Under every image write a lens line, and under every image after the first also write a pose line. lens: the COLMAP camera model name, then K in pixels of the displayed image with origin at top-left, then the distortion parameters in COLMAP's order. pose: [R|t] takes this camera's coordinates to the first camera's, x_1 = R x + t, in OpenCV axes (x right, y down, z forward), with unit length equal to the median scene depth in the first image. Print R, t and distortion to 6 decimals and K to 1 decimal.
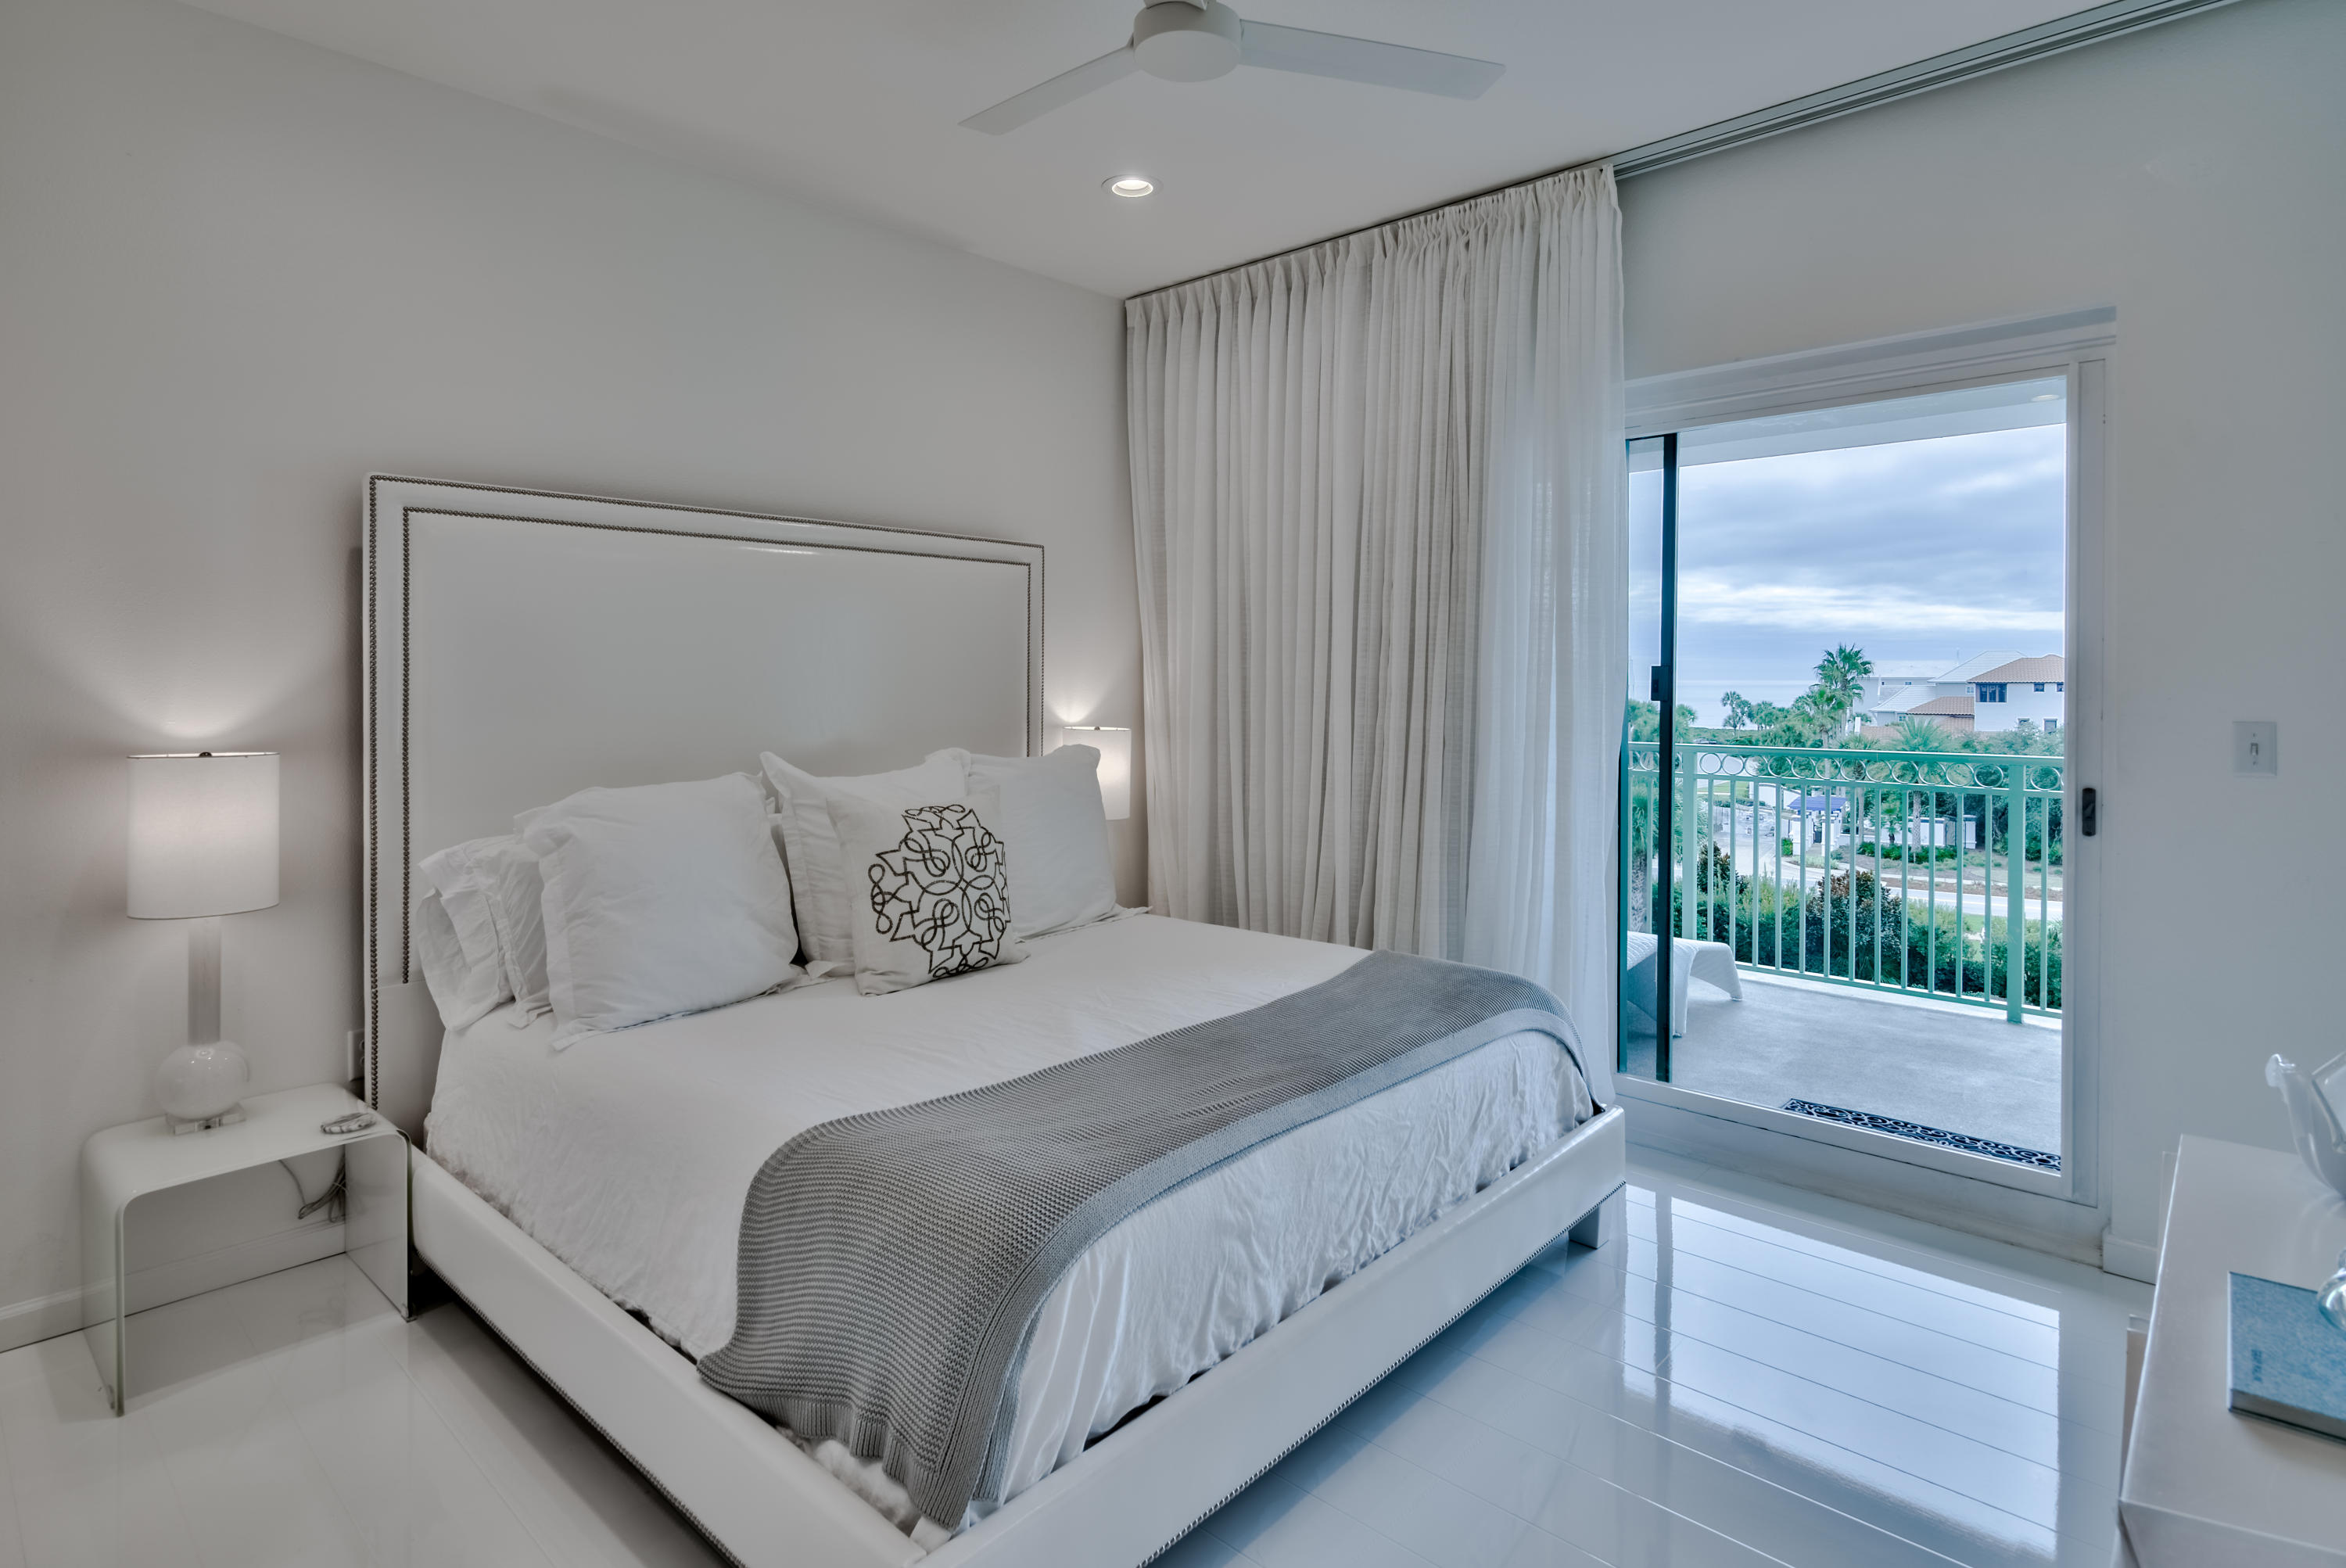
lens RADIAL K [[1223.5, 0, 1175.6], [0, 1223.5, 689.7], [0, 0, 1]] dist [-0.000812, -0.000091]
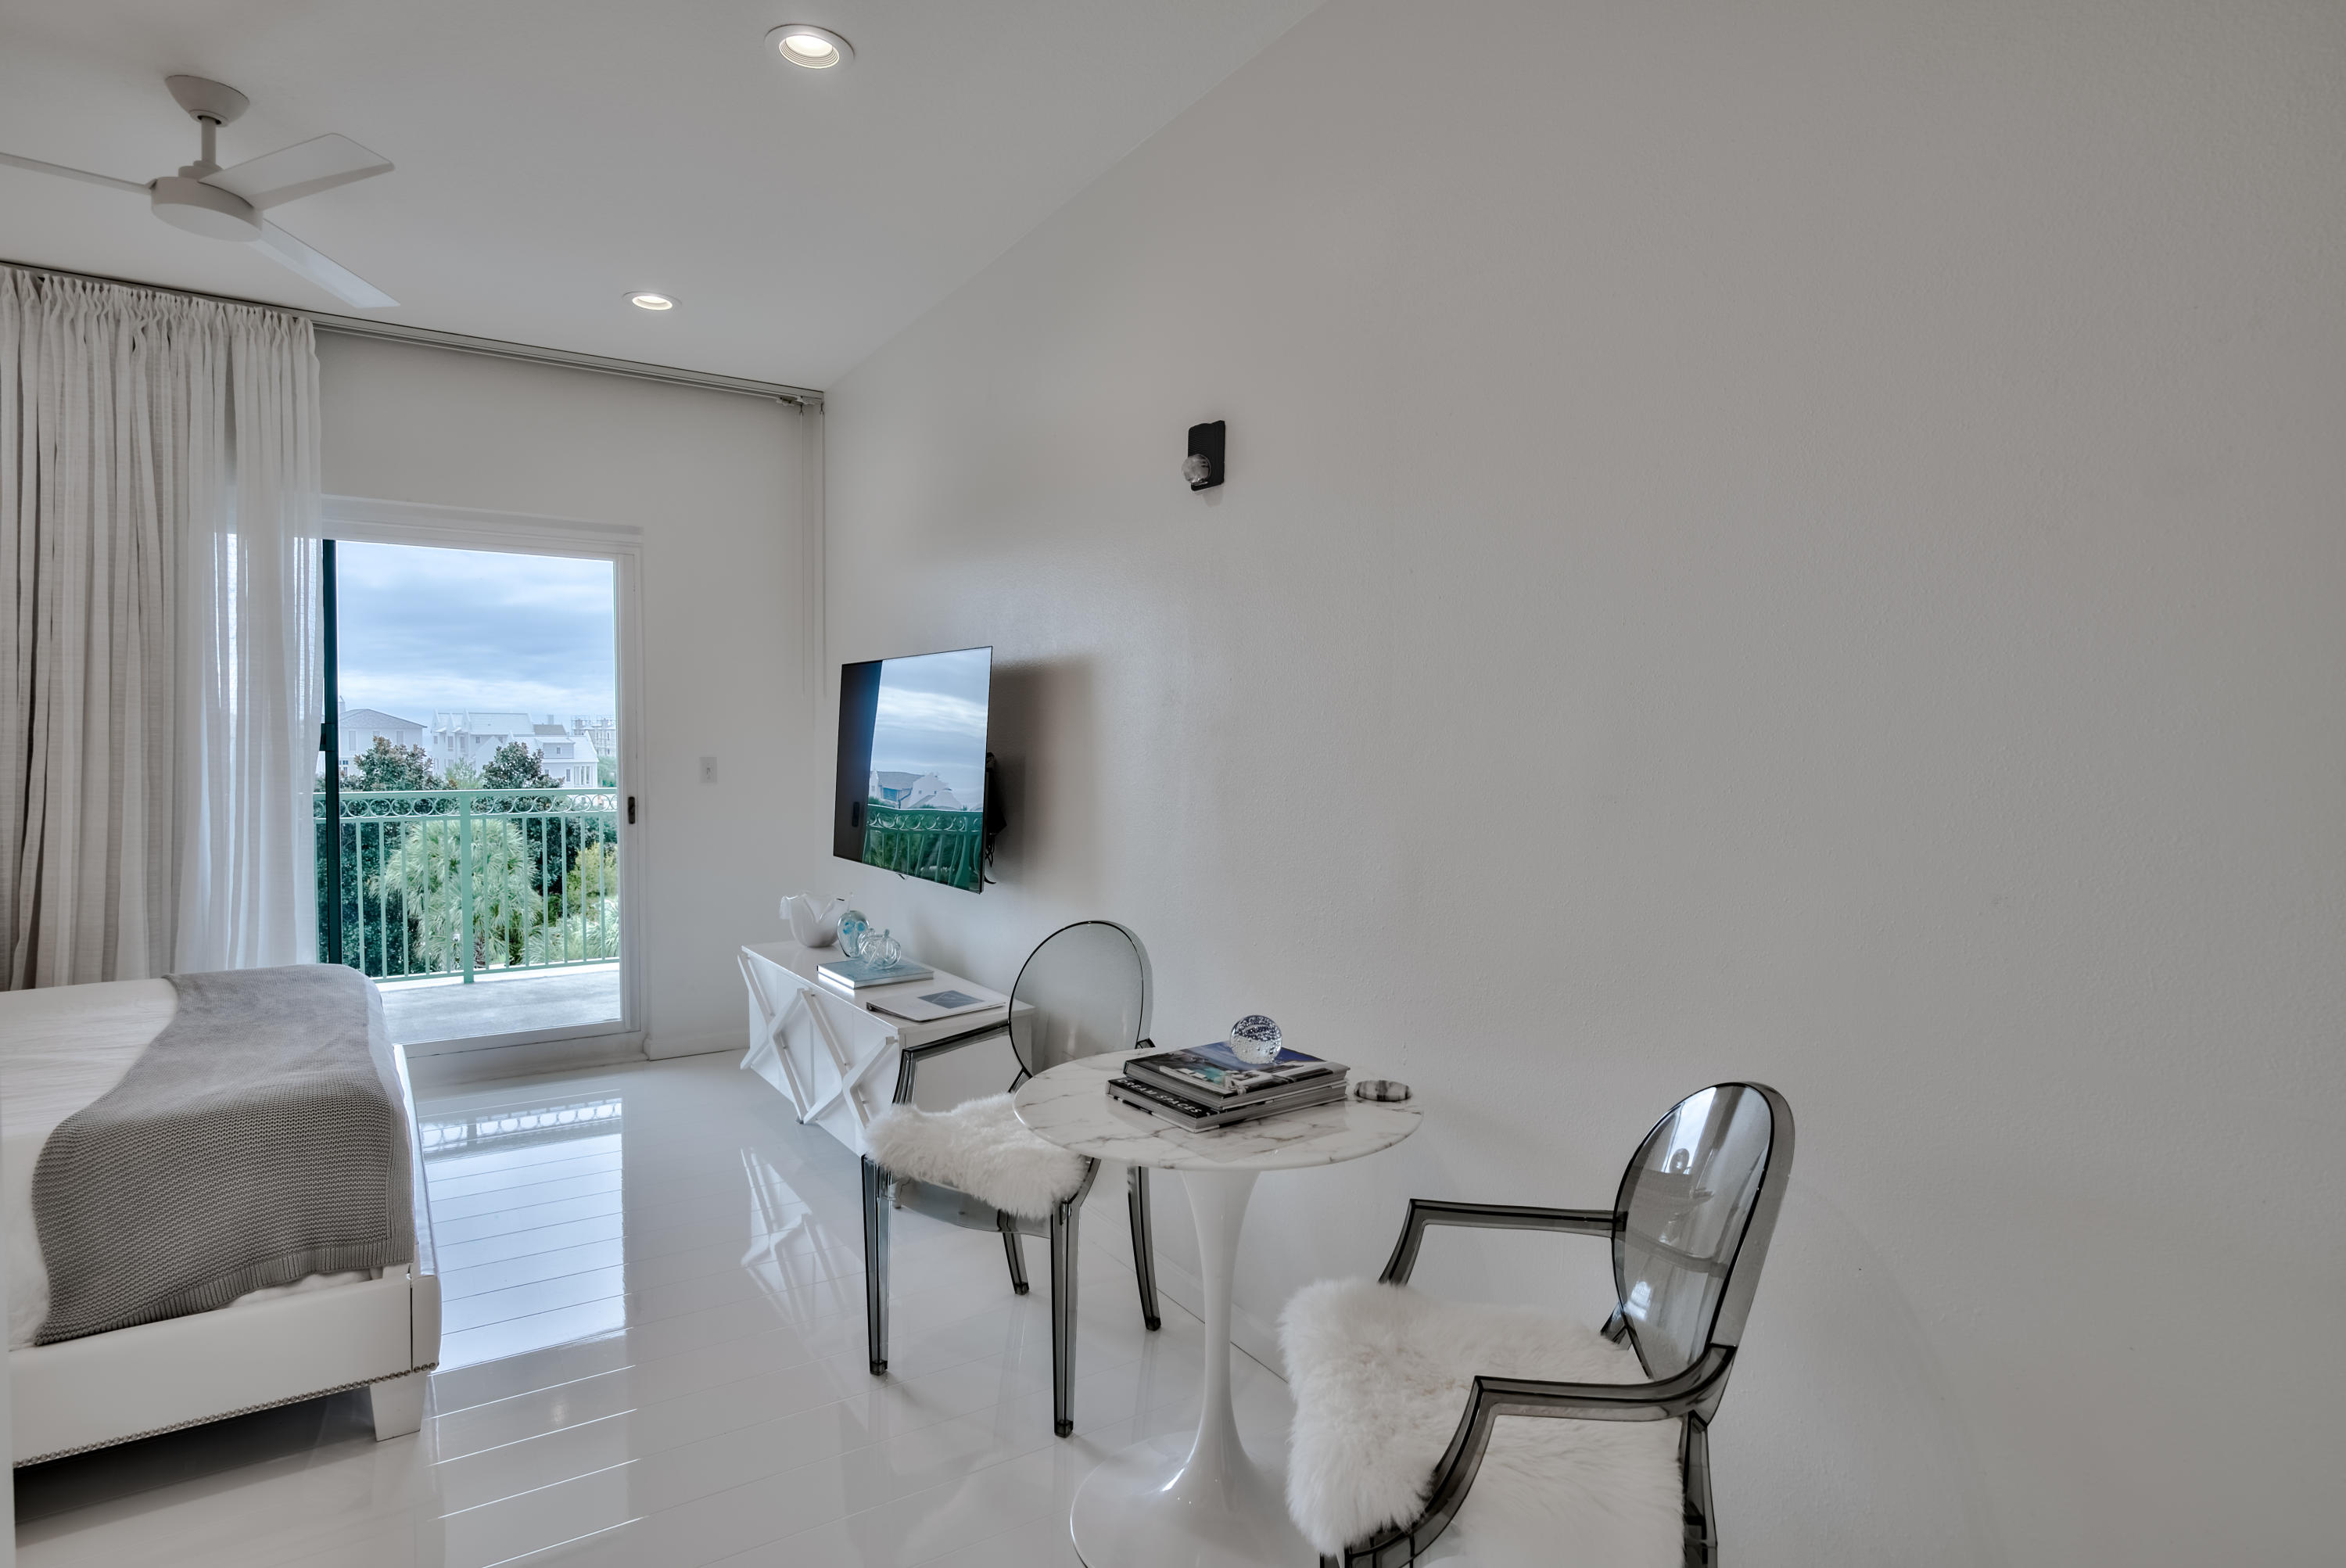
lens RADIAL K [[1240.4, 0, 1173.0], [0, 1240.4, 784.0], [0, 0, 1]] dist [0.002752, -0.000661]
pose [[0.240469, -0.032794, 0.970103, -0.772664], [0.002648, 0.999448, 0.033129, 0.003345], [-0.970653, -0.005398, 0.240423, -0.181706]]
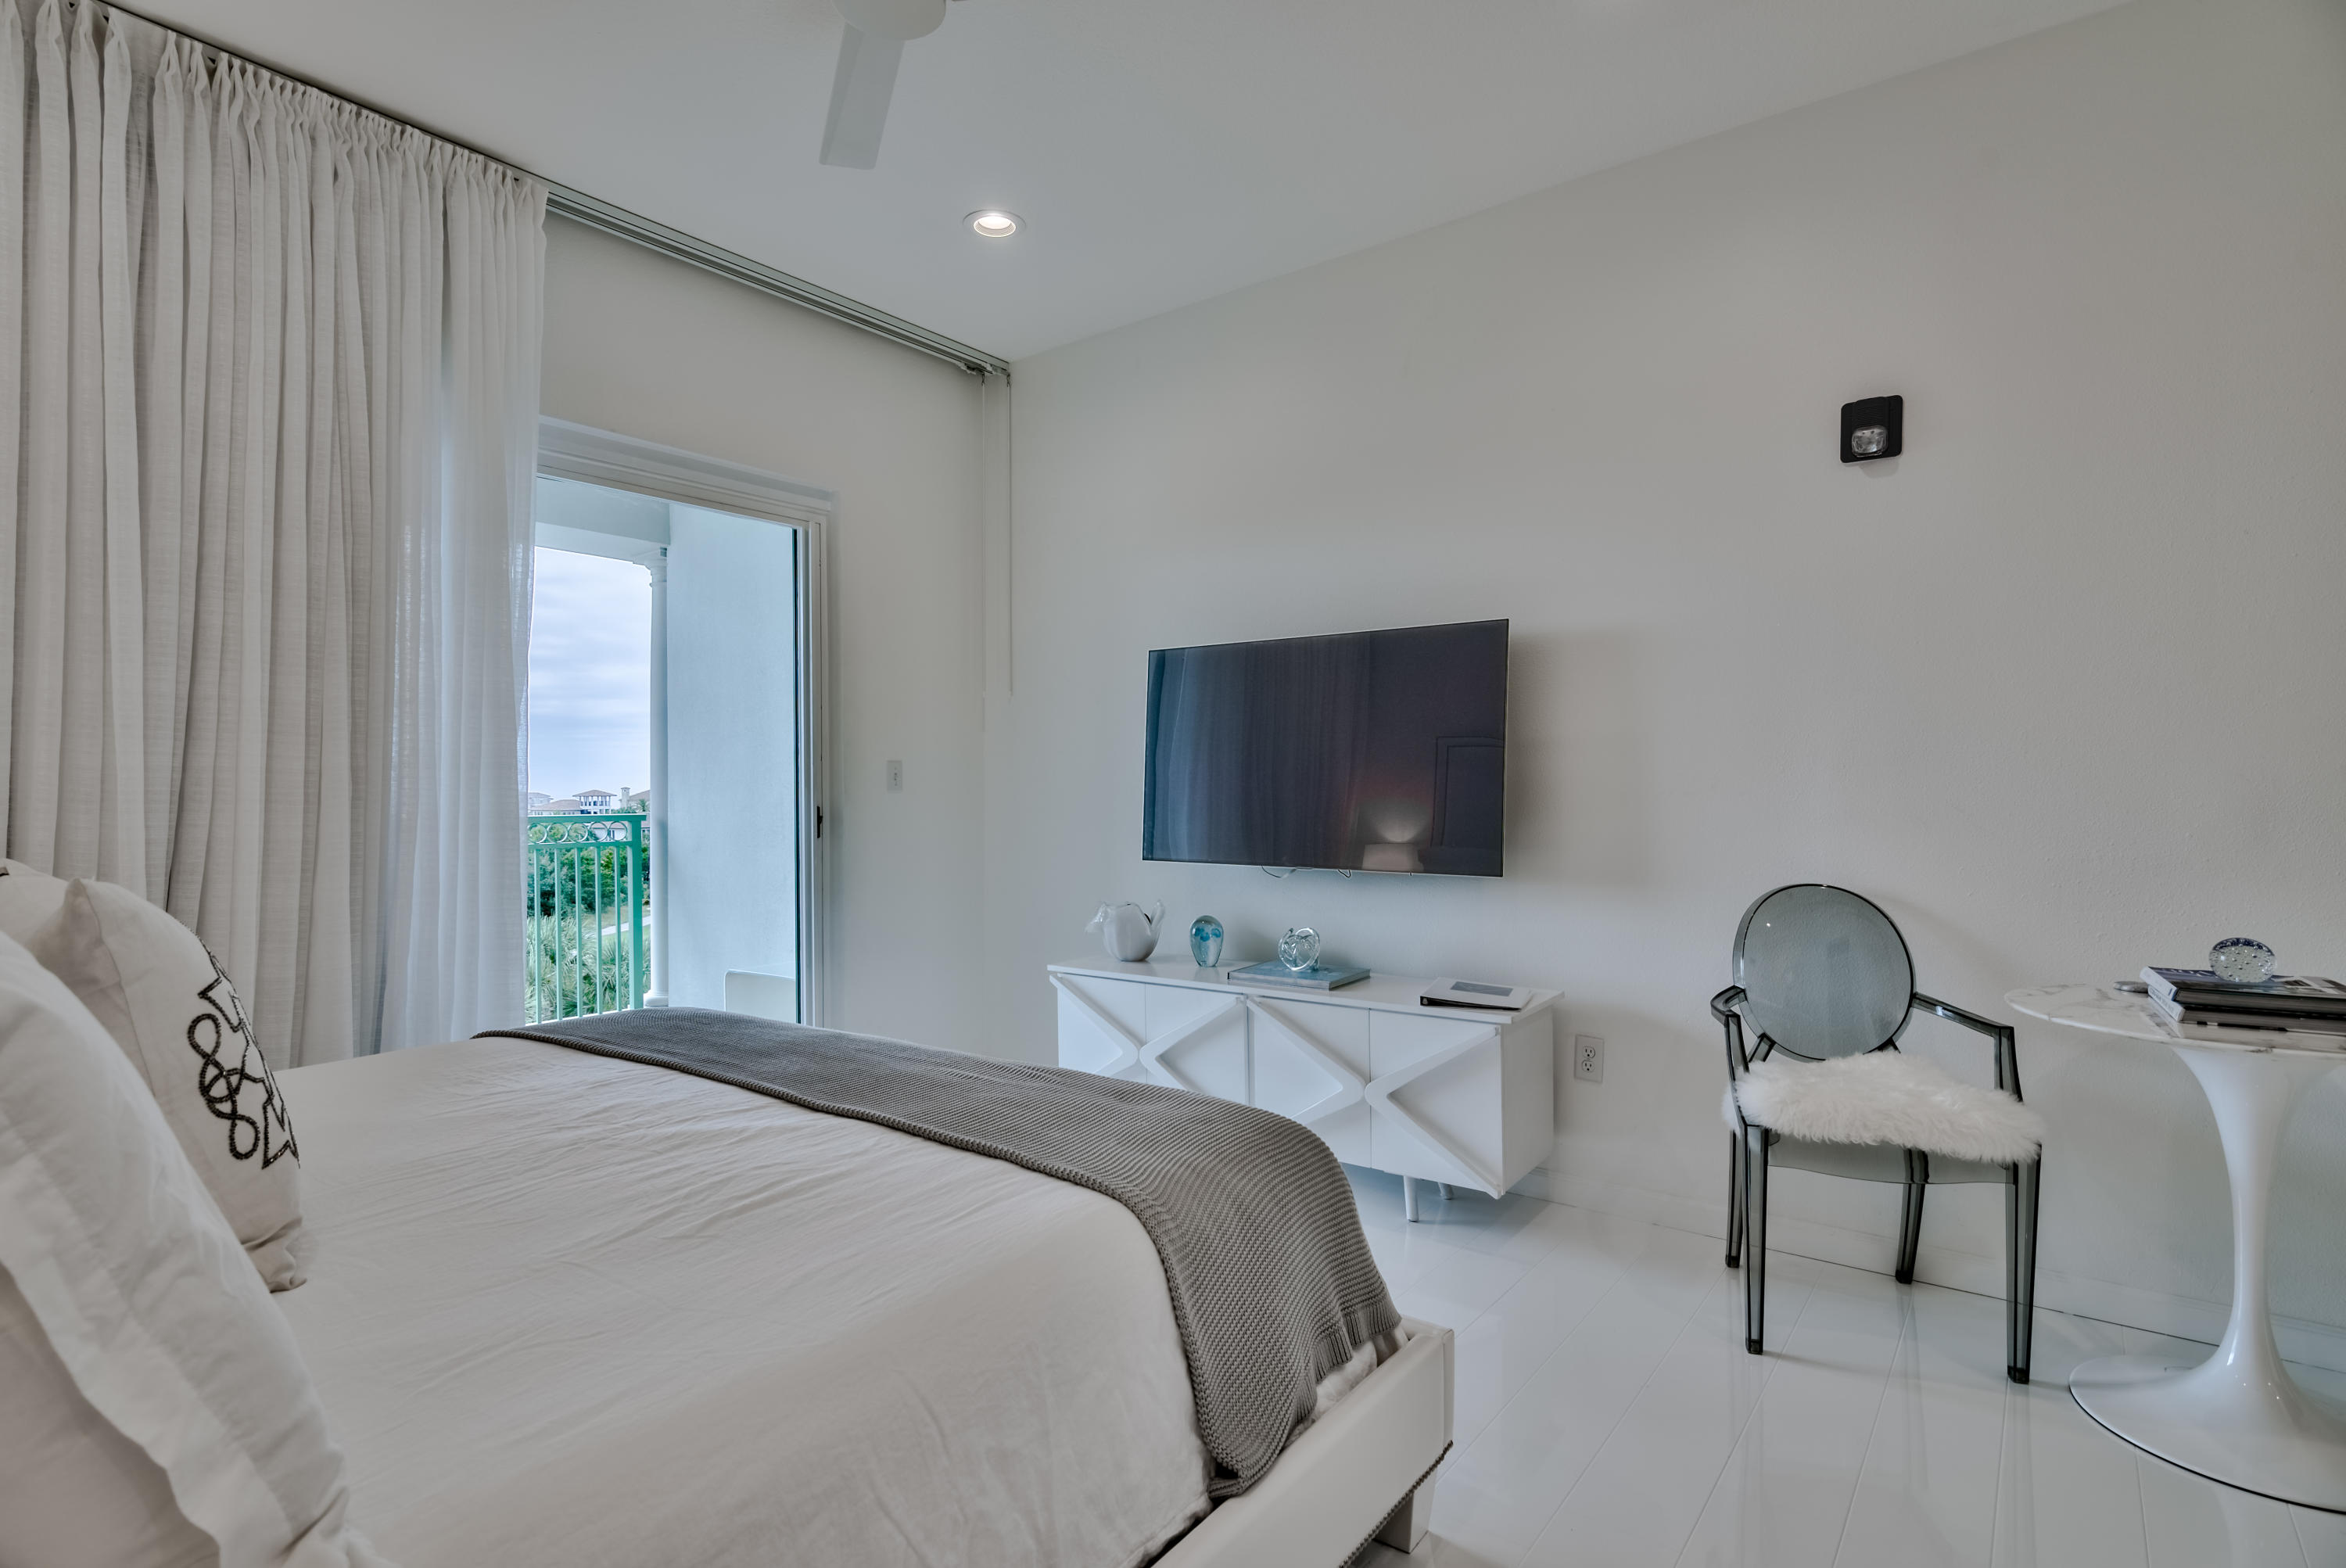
lens RADIAL K [[1179.2, 0, 1173.0], [0, 1179.2, 784.0], [0, 0, 1]] dist [0.000567, 0.000373]
pose [[-0.103492, 0.007577, 0.994601, -0.711125], [0.013937, 0.999884, -0.006167, 0.065814], [-0.994533, 0.013223, -0.103585, 0.691331]]
